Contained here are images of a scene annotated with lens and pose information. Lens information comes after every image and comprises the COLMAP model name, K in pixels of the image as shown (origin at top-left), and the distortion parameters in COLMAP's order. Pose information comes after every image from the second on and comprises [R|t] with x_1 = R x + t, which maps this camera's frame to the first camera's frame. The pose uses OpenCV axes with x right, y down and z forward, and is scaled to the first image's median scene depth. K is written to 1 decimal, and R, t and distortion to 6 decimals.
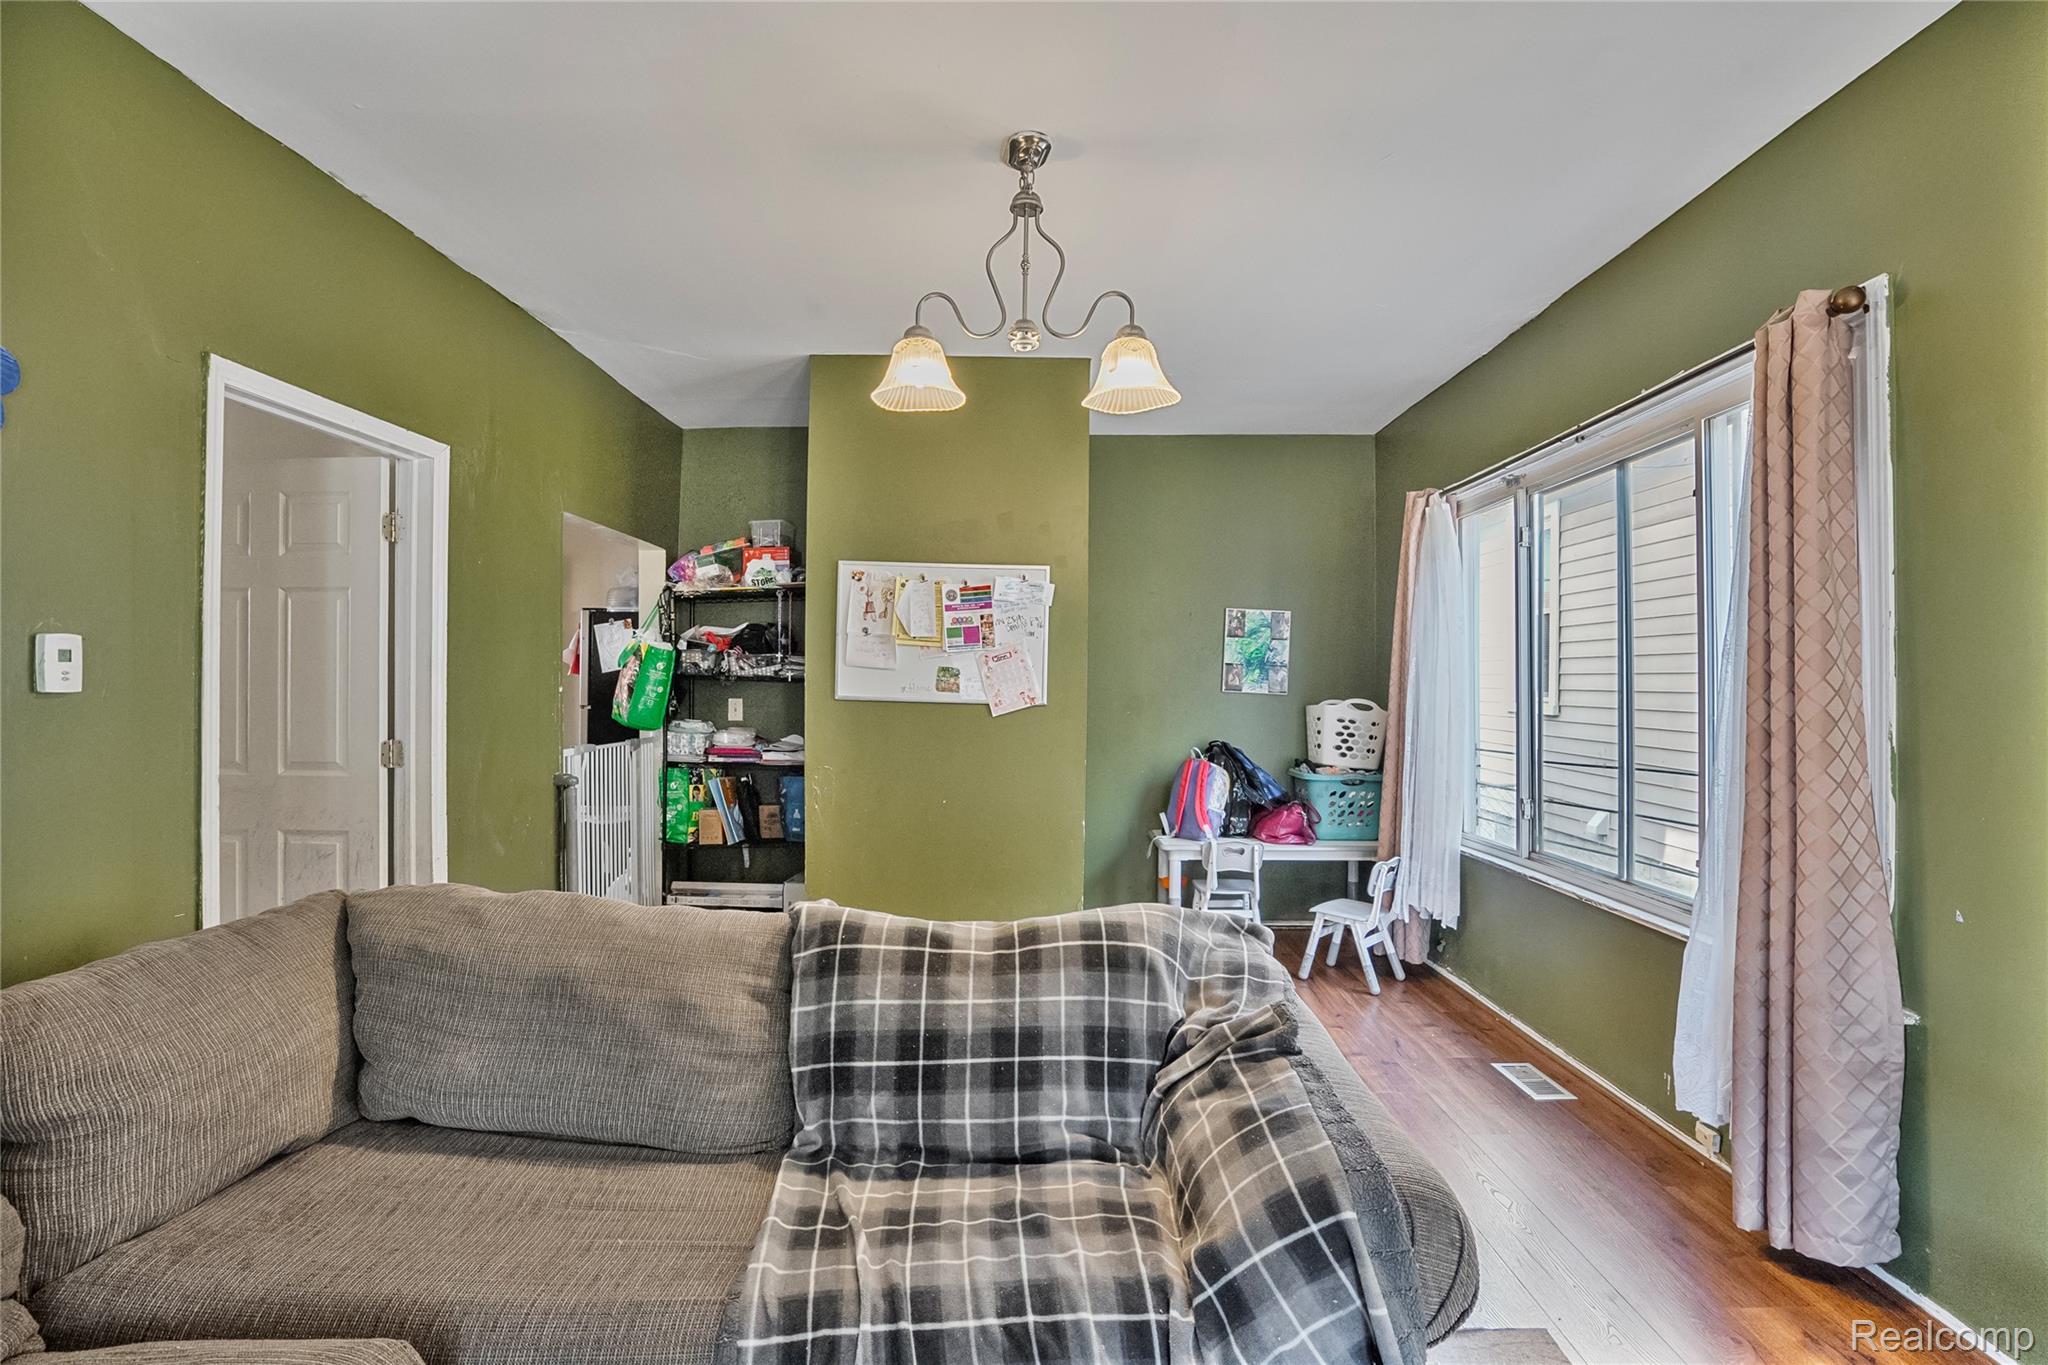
lens RADIAL K [[950.5, 0, 1027.1], [0, 950.5, 674.8], [0, 0, 1]] dist [-0.043015, 0.013279]
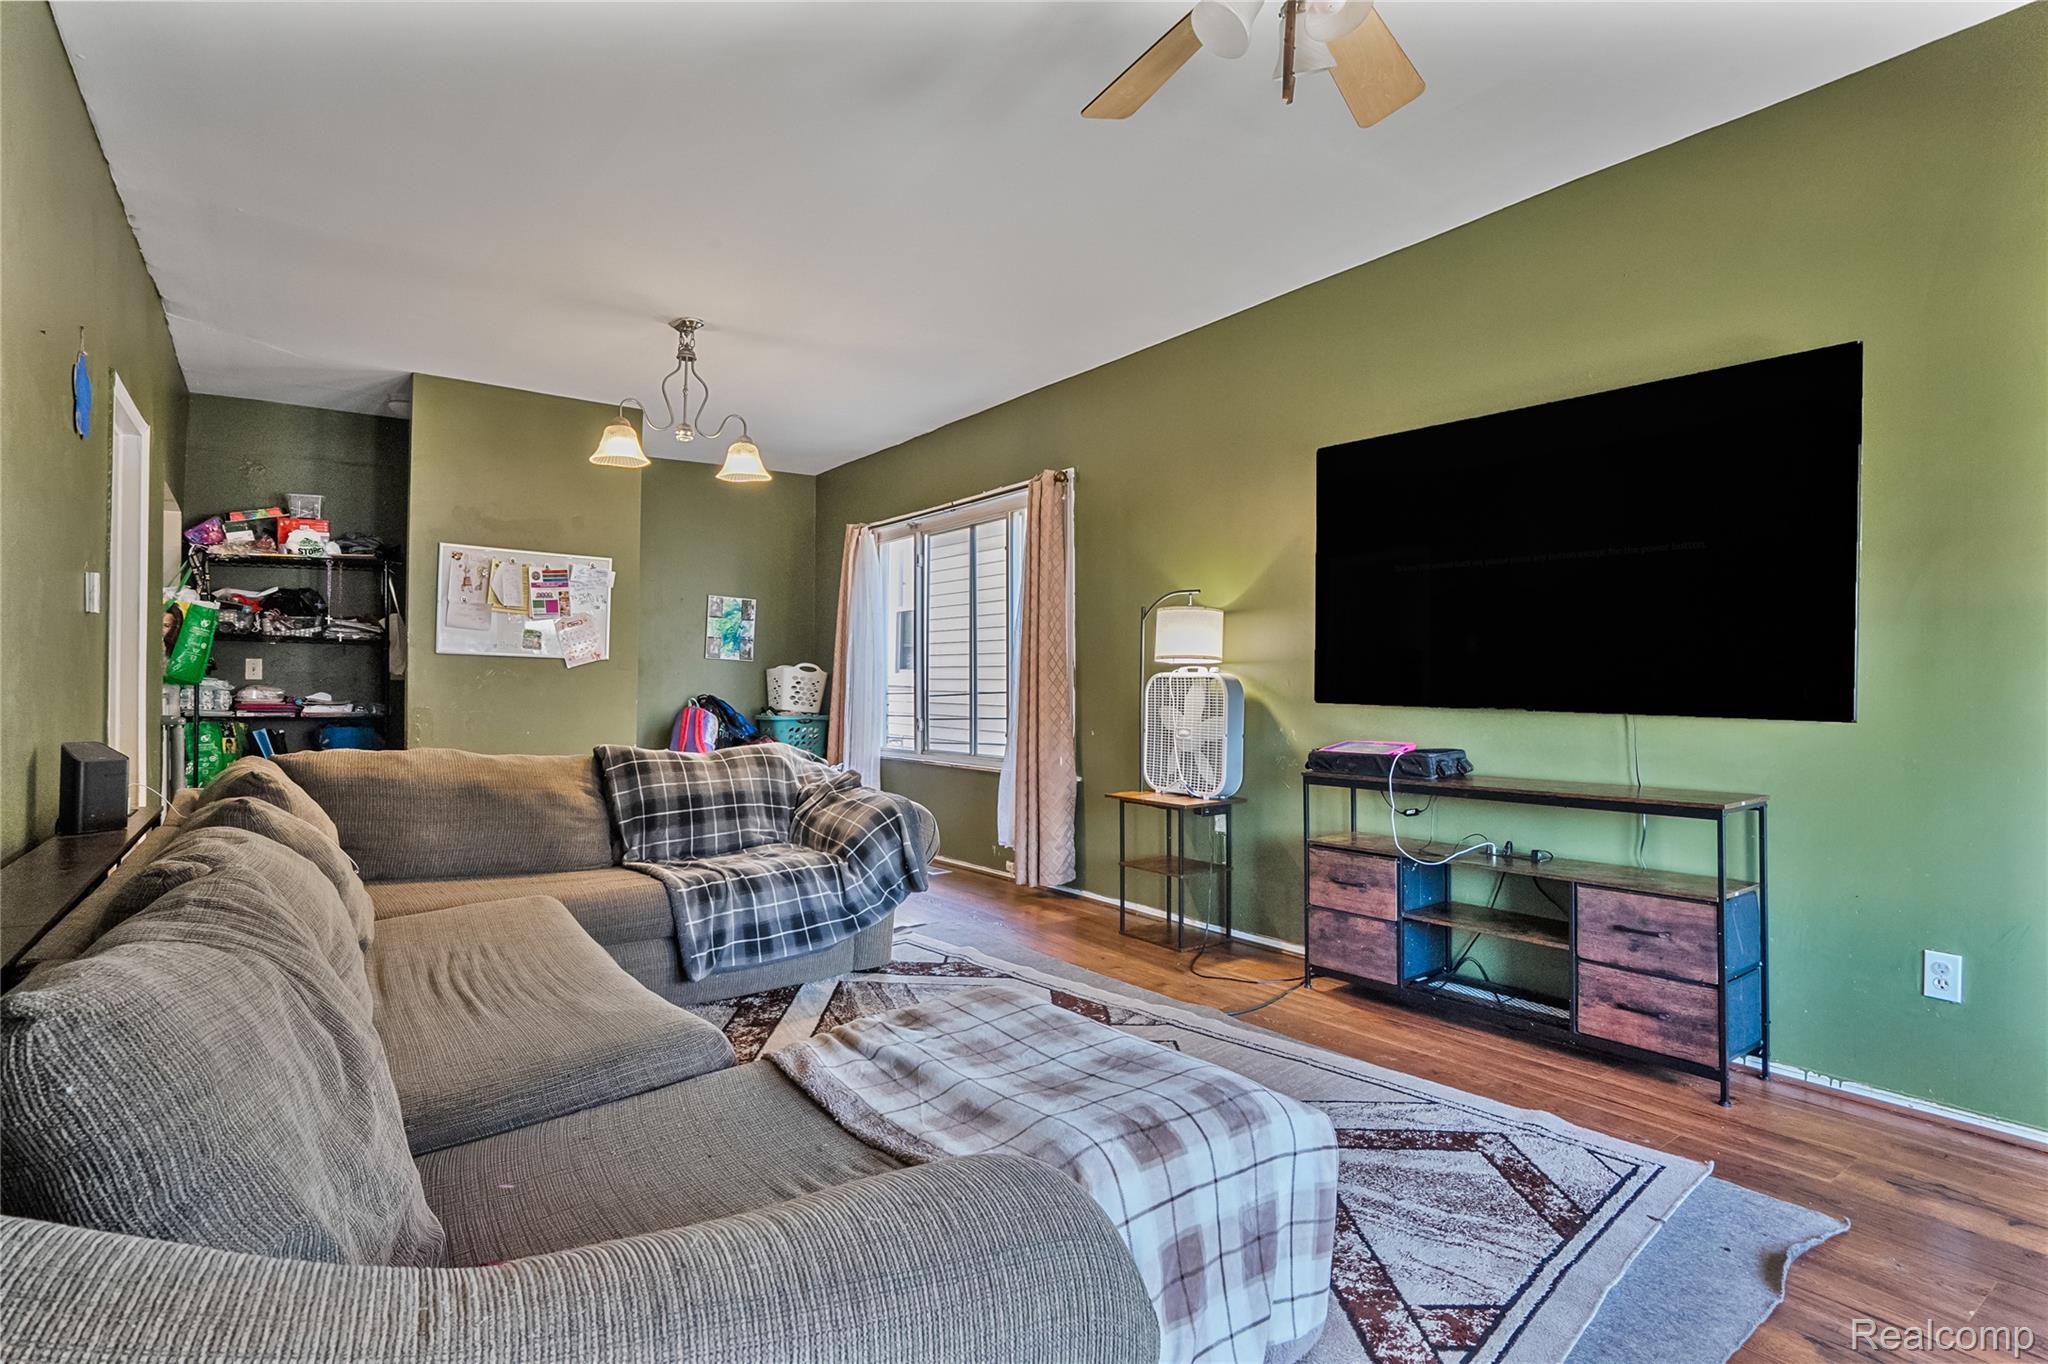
lens RADIAL K [[1055.1, 0, 1016.3], [0, 1055.1, 667.4], [0, 0, 1]] dist [-0.020804, 0.001641]
pose [[0.810002, 0.009016, 0.586358, -0.393156], [-0.005862, 0.999956, -0.007277, 0.050330], [-0.586398, 0.002457, 0.810019, -0.564837]]
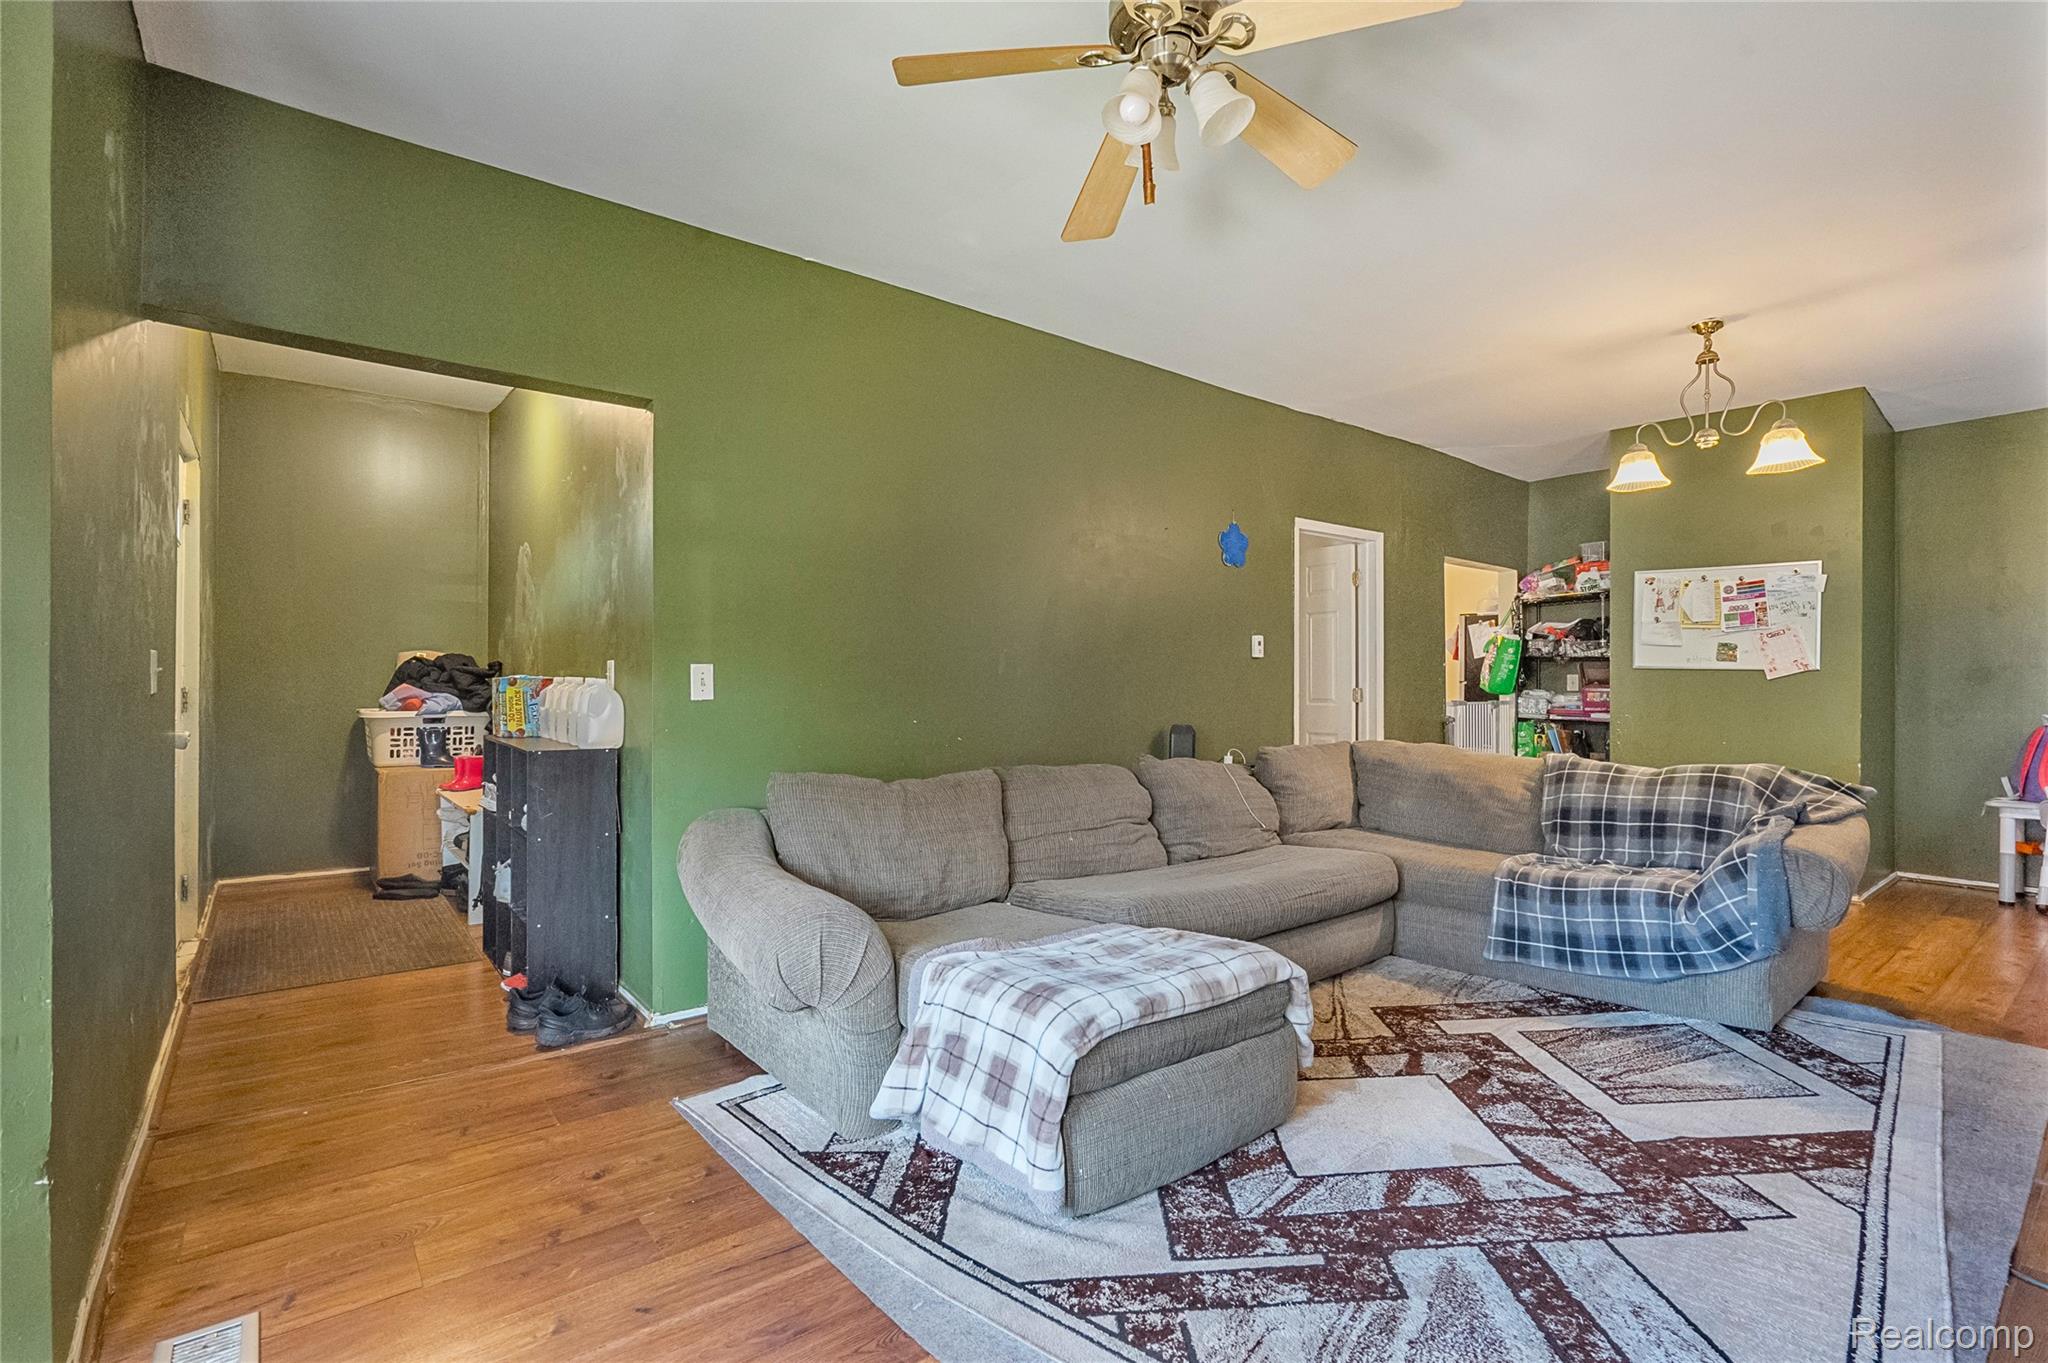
lens RADIAL K [[950.5, 0, 1005.0], [0, 950.5, 679.9], [0, 0, 1]] dist [-0.043015, 0.013279]
pose [[0.618395, -0.006069, -0.785844, 0.320735], [0.005406, 0.999979, -0.003469, 0.043095], [0.785849, -0.002104, 0.618415, -0.617025]]
